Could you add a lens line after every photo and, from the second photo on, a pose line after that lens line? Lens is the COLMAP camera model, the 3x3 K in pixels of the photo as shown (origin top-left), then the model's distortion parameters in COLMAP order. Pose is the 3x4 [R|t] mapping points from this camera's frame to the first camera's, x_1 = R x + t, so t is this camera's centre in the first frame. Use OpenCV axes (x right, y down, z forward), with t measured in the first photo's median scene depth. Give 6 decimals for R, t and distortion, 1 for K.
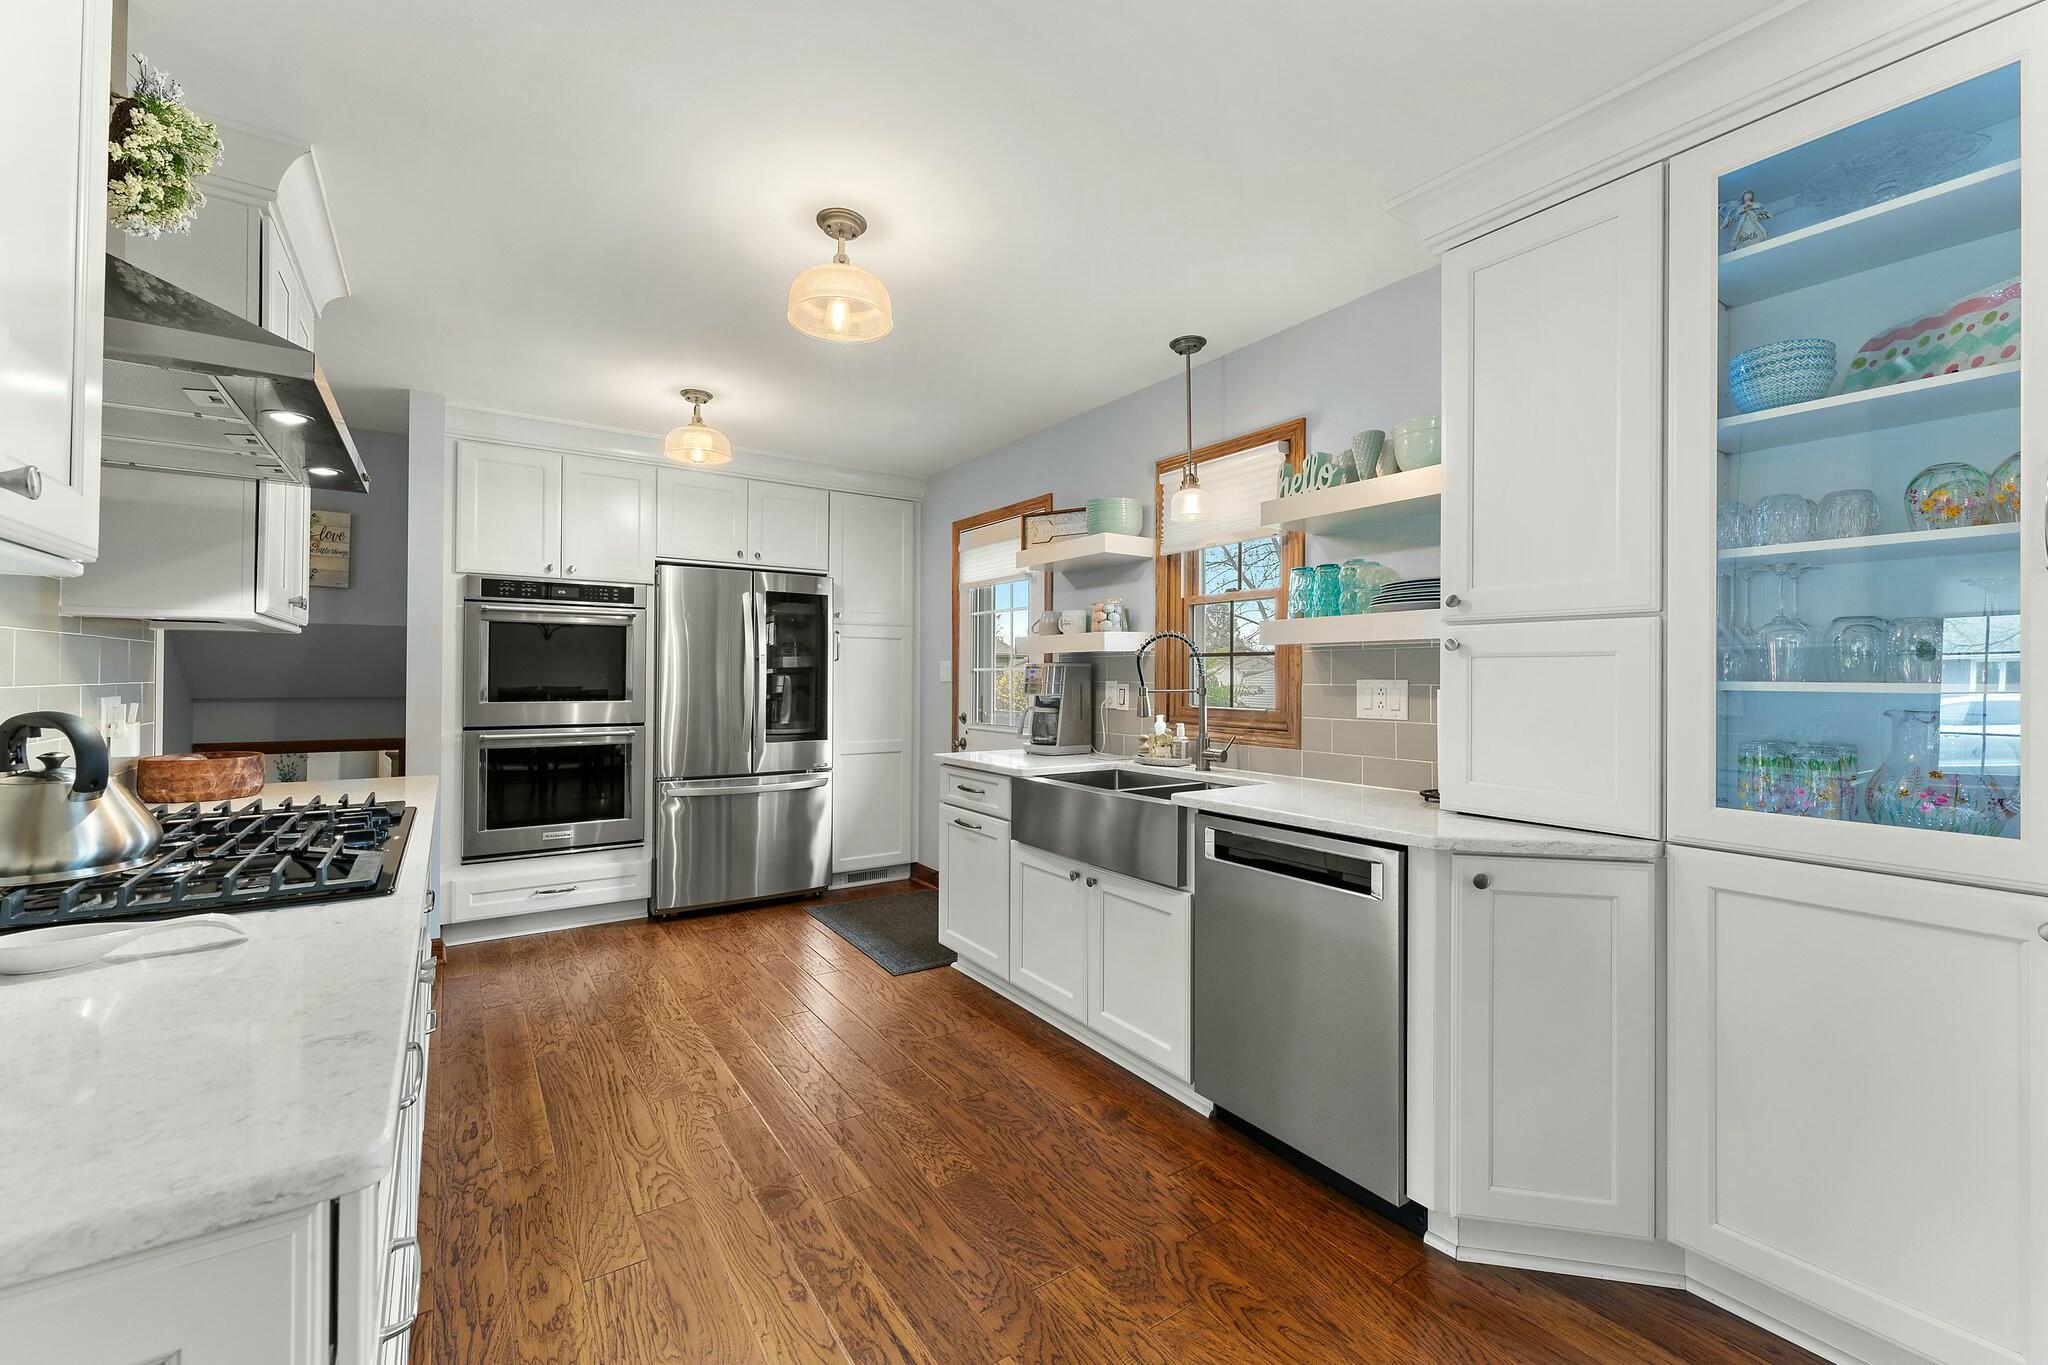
lens RADIAL K [[835.3, 0, 1003.6], [0, 835.3, 667.1], [0, 0, 1]] dist [0.000645, 0.001172]
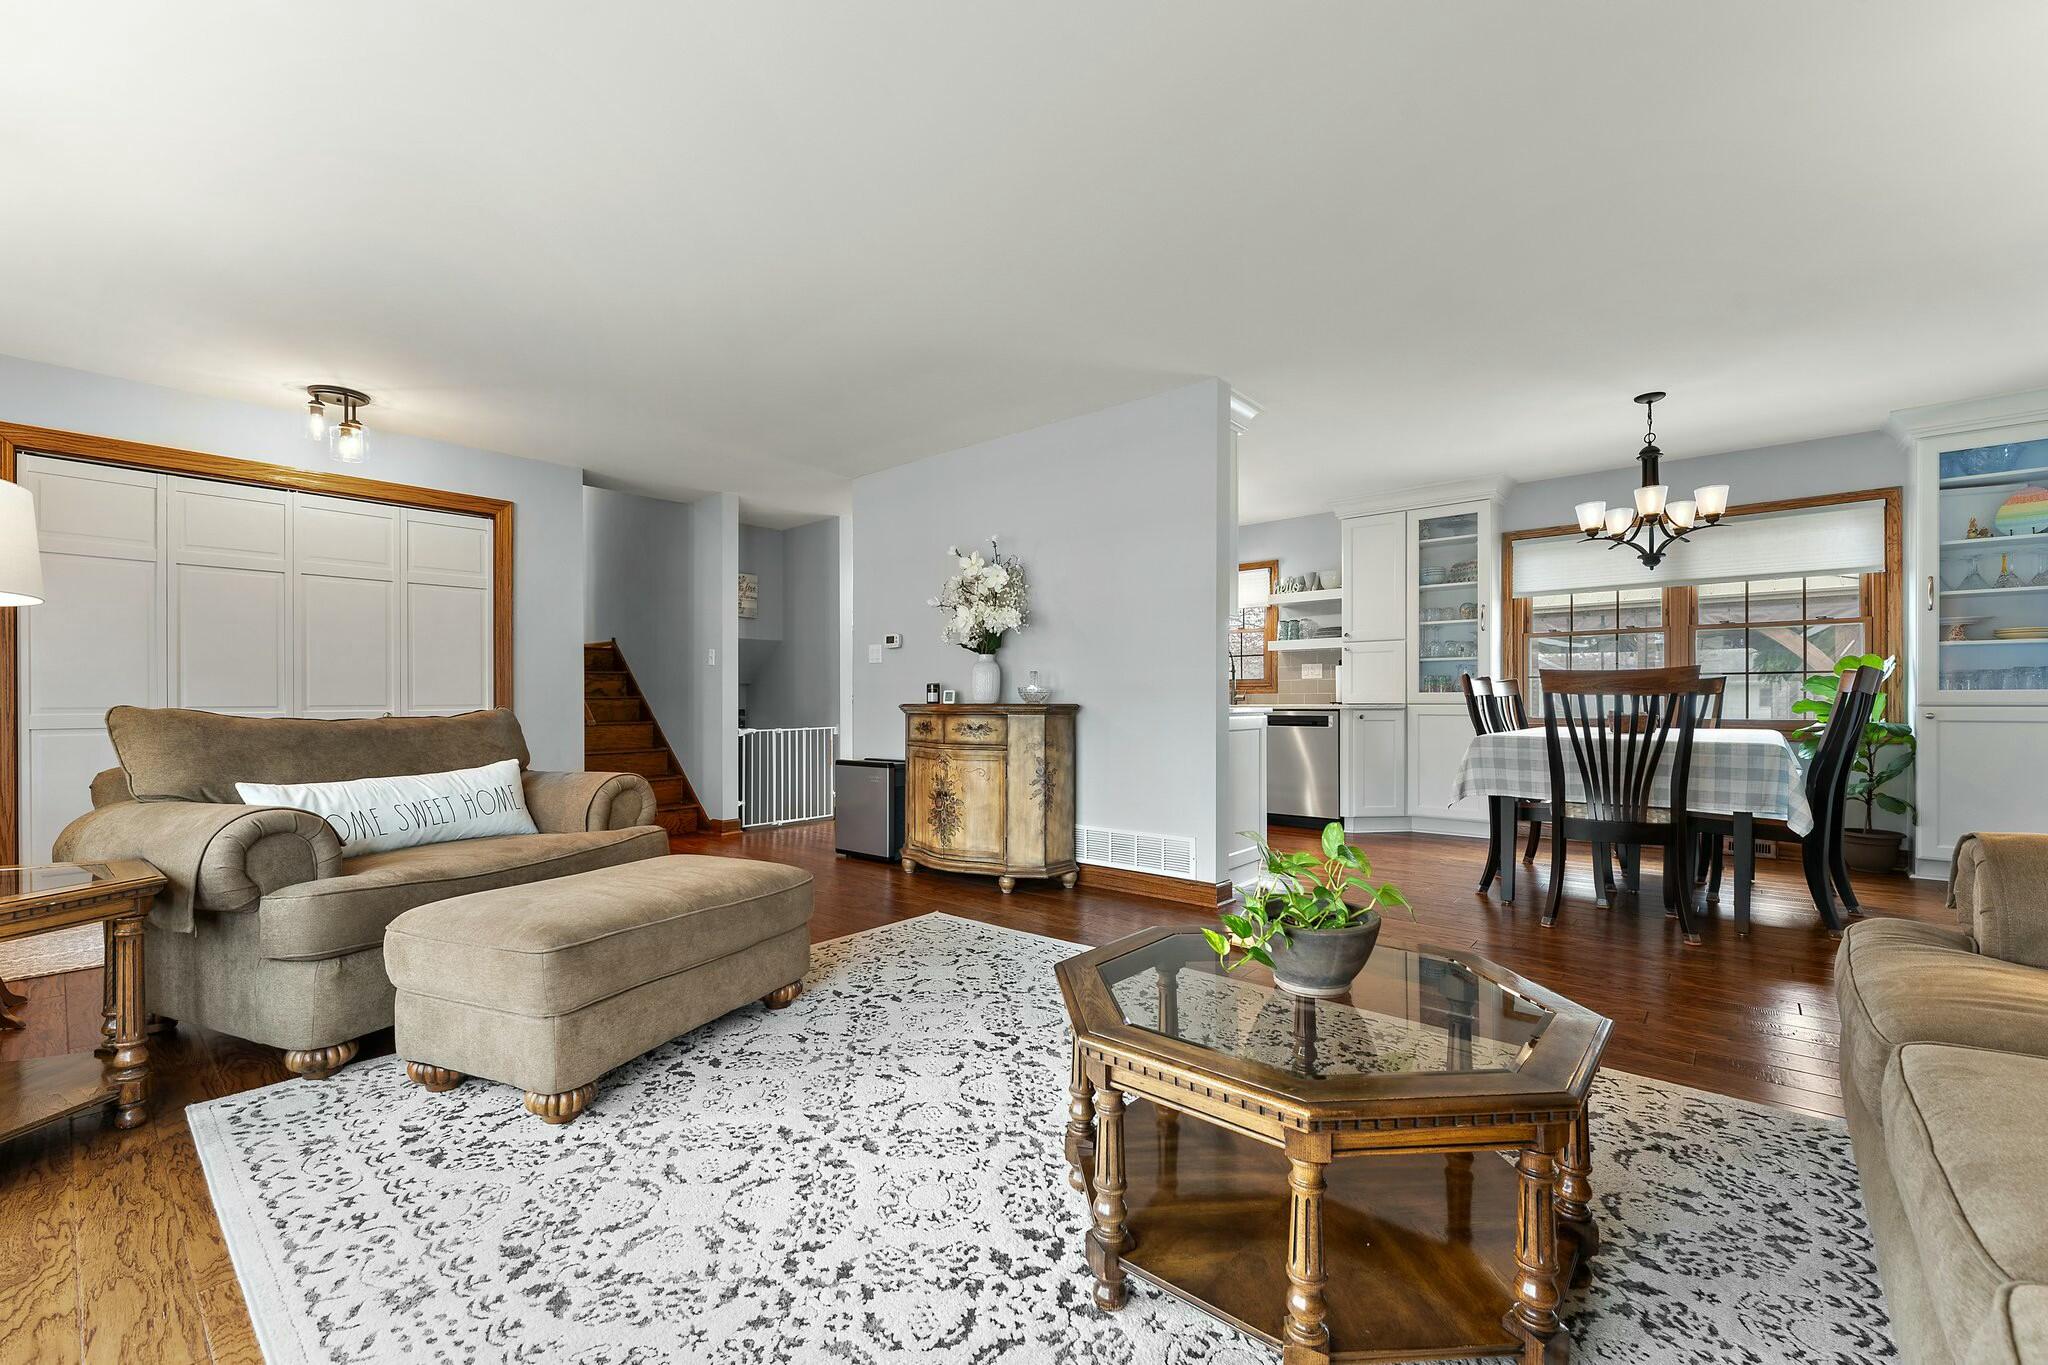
lens RADIAL K [[835.3, 0, 998.1], [0, 835.3, 697.2], [0, 0, 1]] dist [0.000645, 0.001172]
pose [[0.969609, -0.010213, 0.244445, -1.443606], [0.008132, 0.999922, 0.009522, 0.109377], [-0.244523, -0.007245, 0.969616, -1.653715]]
